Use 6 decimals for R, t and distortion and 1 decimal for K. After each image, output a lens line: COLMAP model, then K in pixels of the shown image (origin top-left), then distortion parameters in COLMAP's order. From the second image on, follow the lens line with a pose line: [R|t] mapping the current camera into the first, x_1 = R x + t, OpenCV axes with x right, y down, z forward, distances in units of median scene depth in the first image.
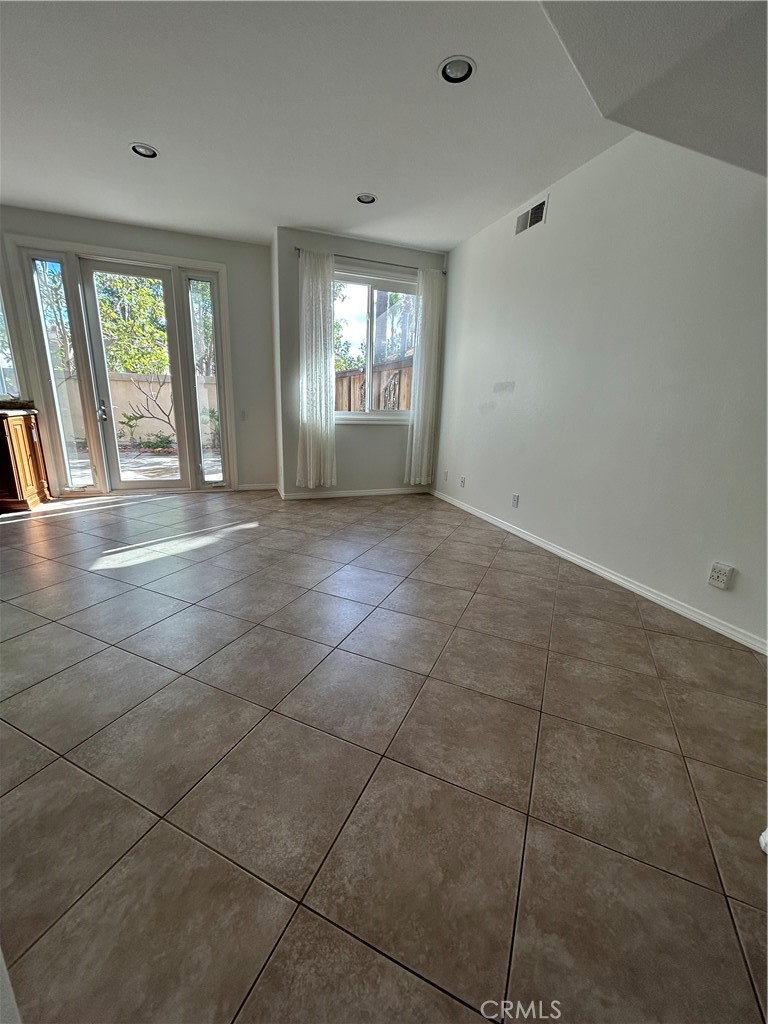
lens RADIAL K [[411.7, 0, 384.0], [0, 411.7, 512.0], [0, 0, 1]] dist [-0.000167, 0.000177]
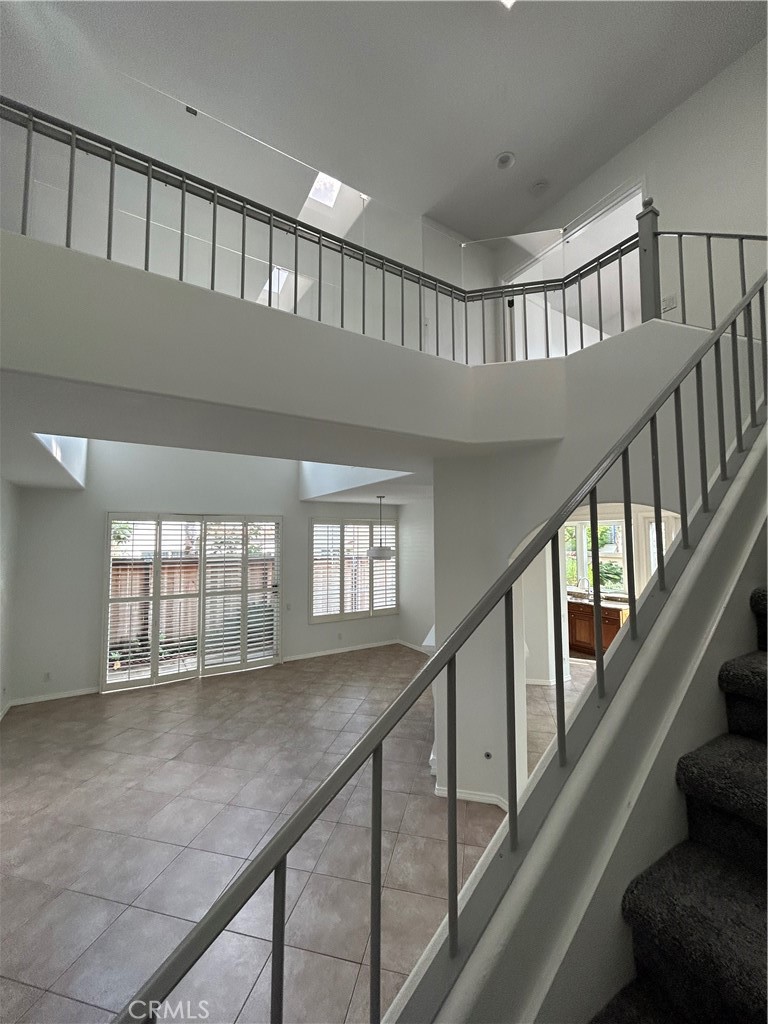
lens RADIAL K [[411.7, 0, 384.0], [0, 411.7, 512.0], [0, 0, 1]] dist [-0.000167, 0.000177]
pose [[0.191020, -0.096087, -0.976872, 0.613159], [-0.242588, 0.959705, -0.141834, -0.101052], [0.951138, 0.264070, 0.160014, -0.367731]]
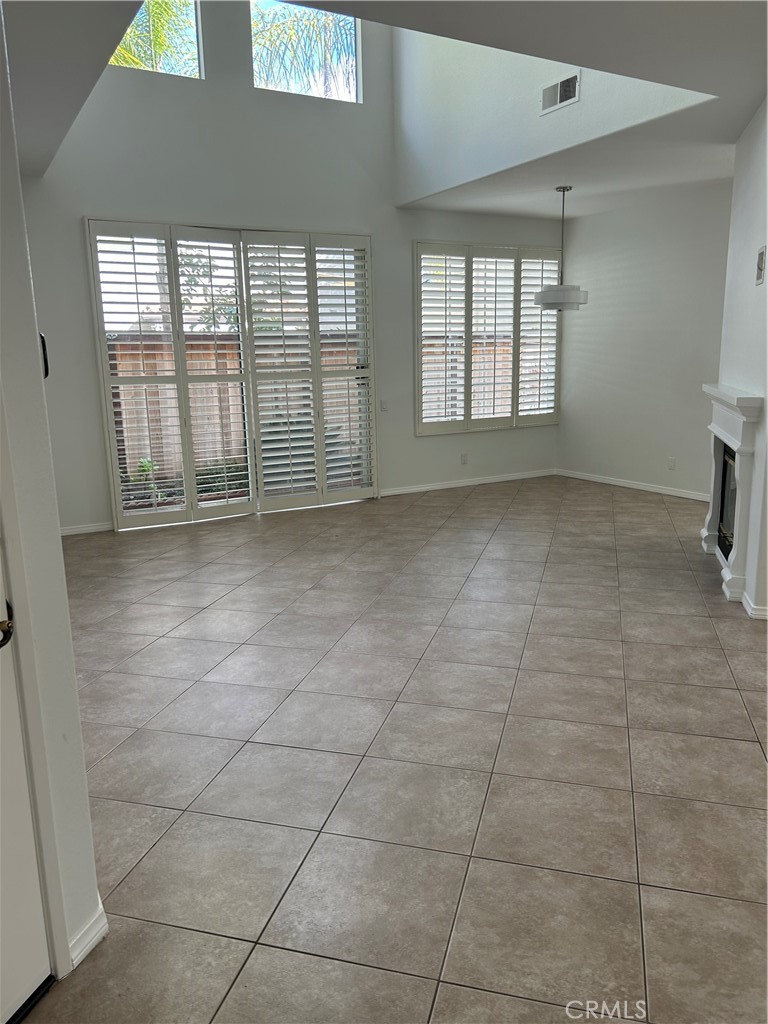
lens RADIAL K [[777.4, 0, 380.6], [0, 777.4, 508.4], [0, 0, 1]] dist [0.086143, -0.105373]
pose [[0.156616, 0.160783, -0.974485, 0.672056], [-0.229133, 0.965656, 0.122501, 0.120707], [0.960713, 0.204101, 0.188078, -0.645361]]
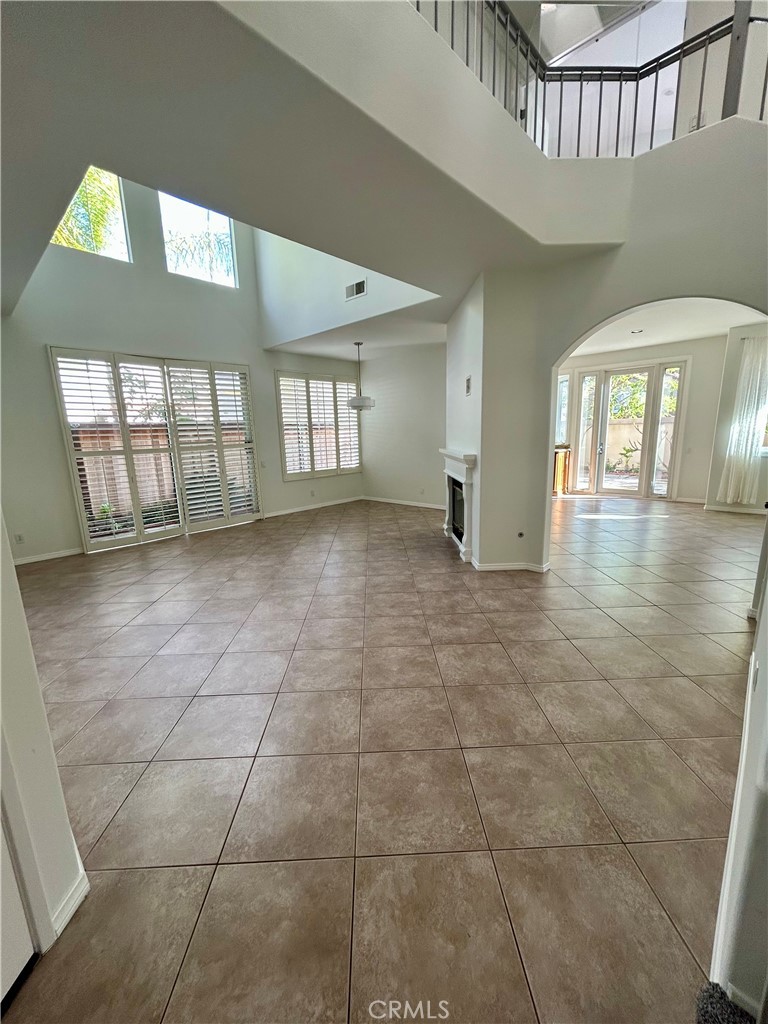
lens RADIAL K [[415.9, 0, 383.5], [0, 415.9, 514.1], [0, 0, 1]] dist [-0.000939, 0.000938]
pose [[0.440250, 0.131325, -0.888219, 0.571880], [-0.188672, 0.980690, 0.051481, 0.126770], [0.877828, 0.144918, 0.456526, -0.650594]]
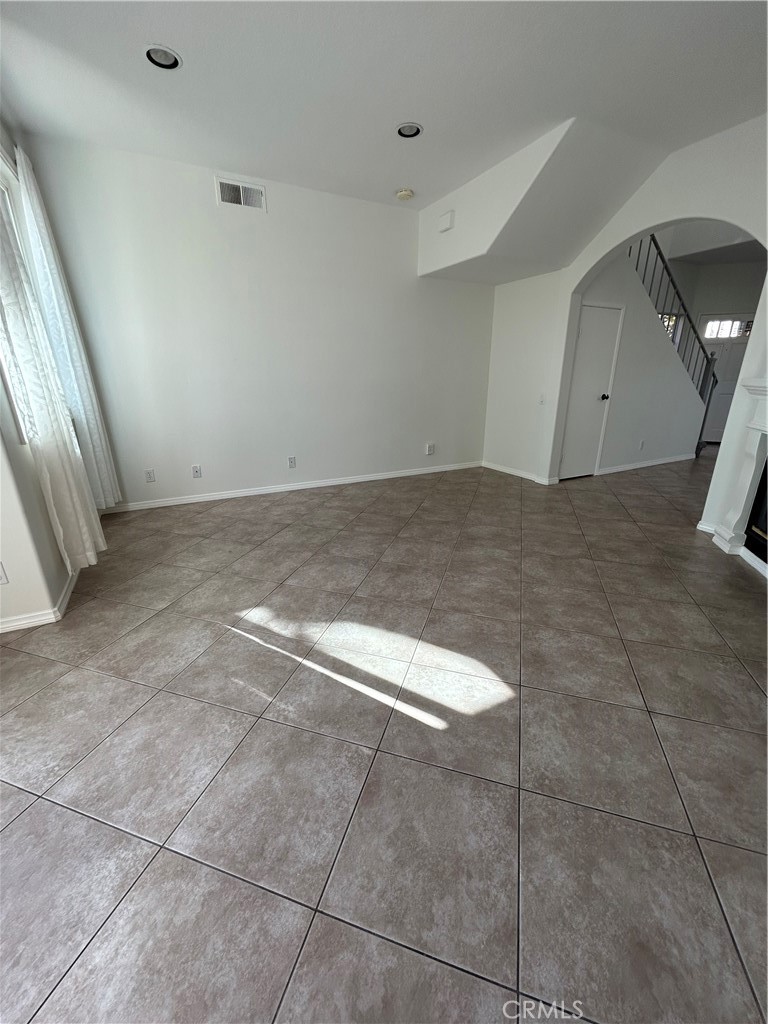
lens RADIAL K [[411.7, 0, 384.0], [0, 411.7, 512.0], [0, 0, 1]] dist [-0.000167, 0.000177]
pose [[-0.121456, -0.351537, 0.928262, -0.685563], [0.255986, 0.892457, 0.371471, -0.218092], [-0.959020, 0.282739, -0.018406, 0.664950]]
